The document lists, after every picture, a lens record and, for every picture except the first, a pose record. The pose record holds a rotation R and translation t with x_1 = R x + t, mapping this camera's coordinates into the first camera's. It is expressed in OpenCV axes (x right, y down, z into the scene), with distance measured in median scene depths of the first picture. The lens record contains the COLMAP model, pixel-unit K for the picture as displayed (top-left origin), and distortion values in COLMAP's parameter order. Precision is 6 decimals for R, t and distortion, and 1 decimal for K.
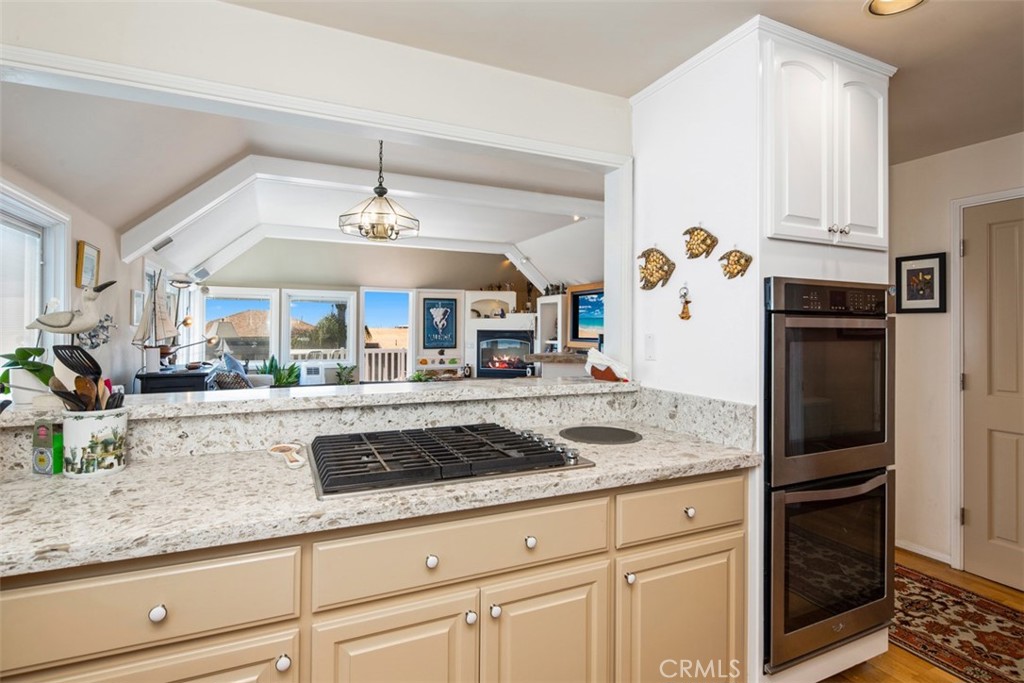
lens RADIAL K [[503.1, 0, 510.0], [0, 503.1, 334.0], [0, 0, 1]] dist [-0.006108, 0.000848]
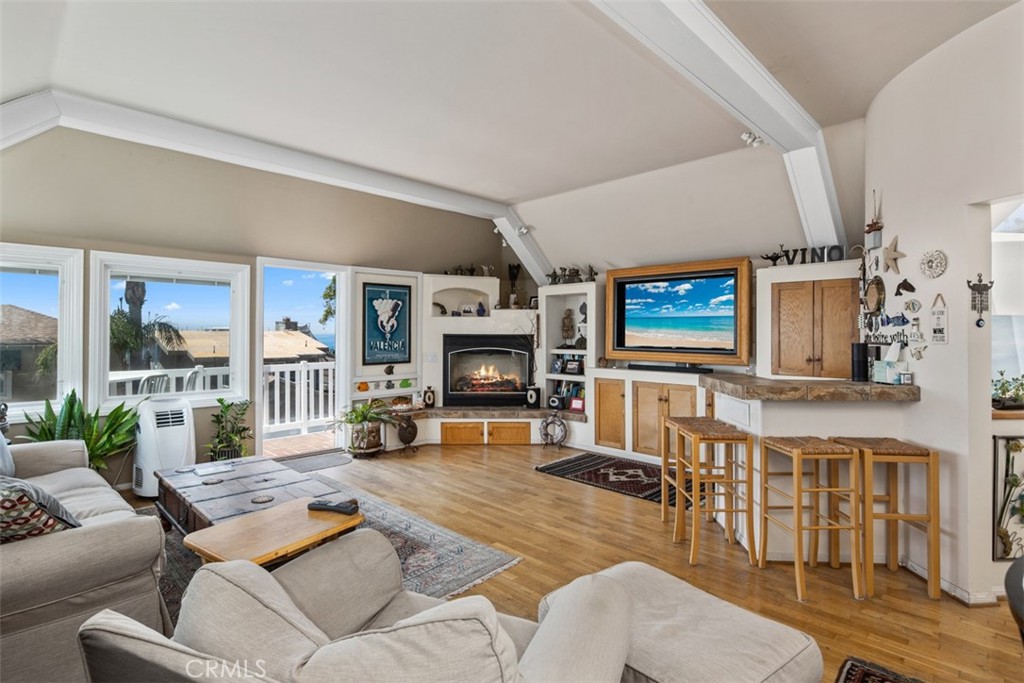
lens RADIAL K [[503.1, 0, 509.7], [0, 503.1, 338.8], [0, 0, 1]] dist [-0.006108, 0.000848]
pose [[0.937483, -0.005407, 0.347990, -0.217012], [0.003610, 0.999977, 0.005811, -0.005637], [-0.348013, -0.004192, 0.937480, 0.363865]]
